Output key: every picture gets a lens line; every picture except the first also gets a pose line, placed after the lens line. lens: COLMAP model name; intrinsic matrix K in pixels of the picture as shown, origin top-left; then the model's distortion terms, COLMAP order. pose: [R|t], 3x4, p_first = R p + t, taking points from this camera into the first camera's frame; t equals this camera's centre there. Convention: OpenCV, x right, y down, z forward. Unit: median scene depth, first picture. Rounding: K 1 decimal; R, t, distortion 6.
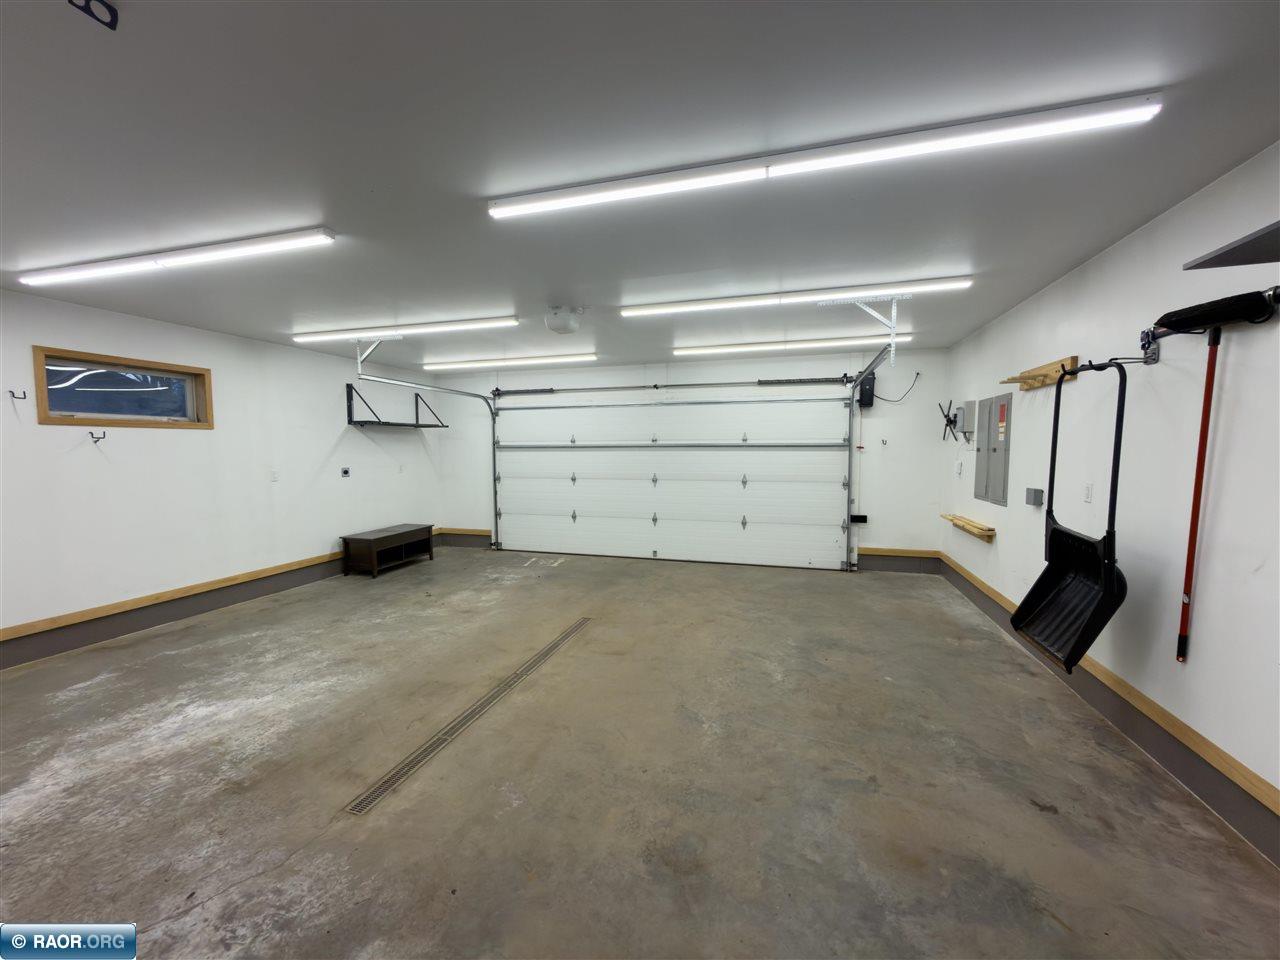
lens RADIAL K [[513.6, 0, 643.1], [0, 513.6, 484.2], [0, 0, 1]] dist [-0.000259, 0.000071]
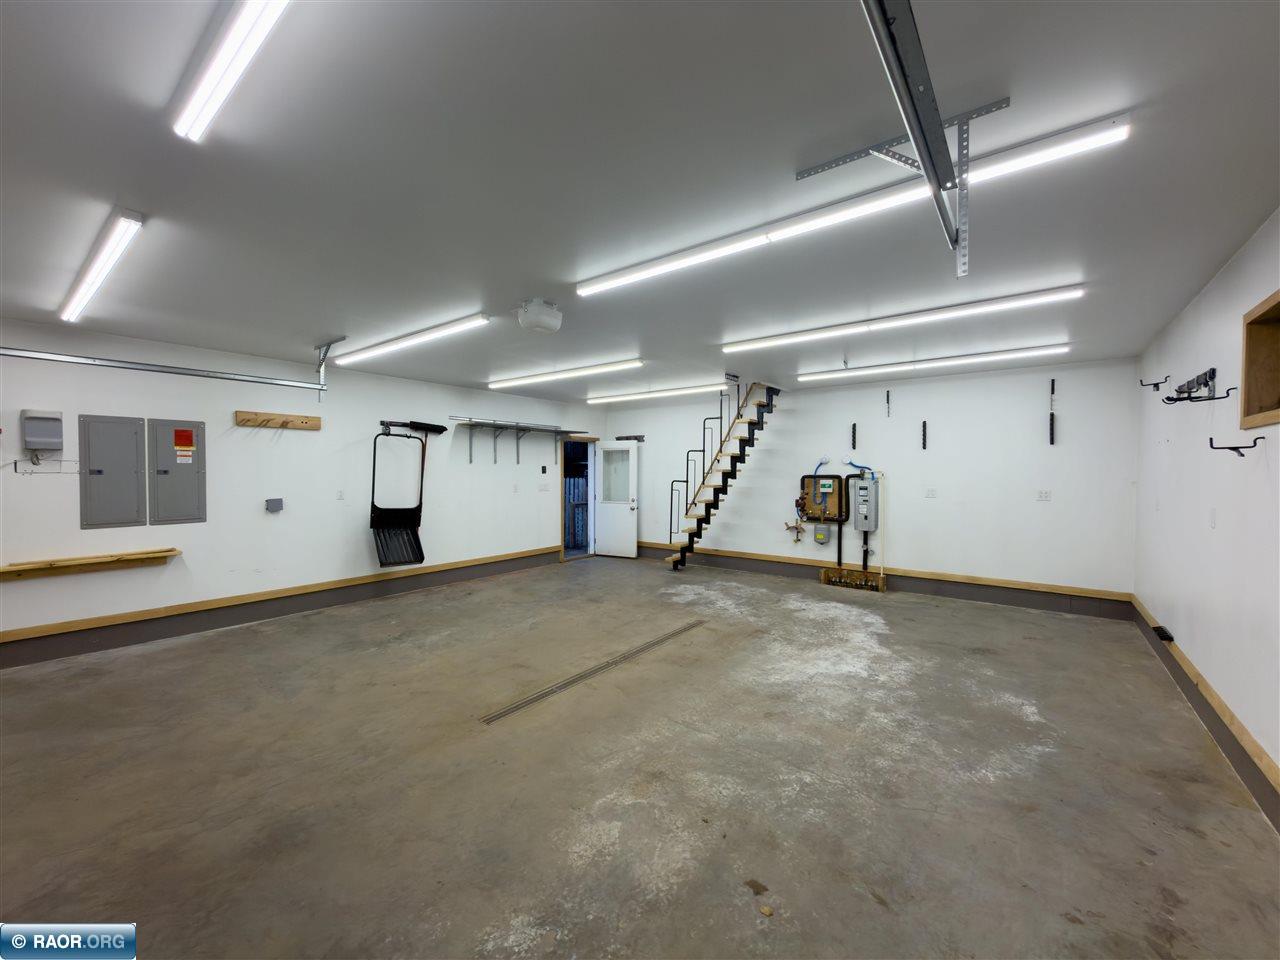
lens RADIAL K [[513.6, 0, 639.7], [0, 513.6, 479.3], [0, 0, 1]] dist [-0.000259, 0.000071]
pose [[-0.932397, -0.002674, 0.361426, -0.696997], [0.027829, 0.996473, 0.079164, -0.131296], [-0.360363, 0.083870, -0.929034, 1.976150]]
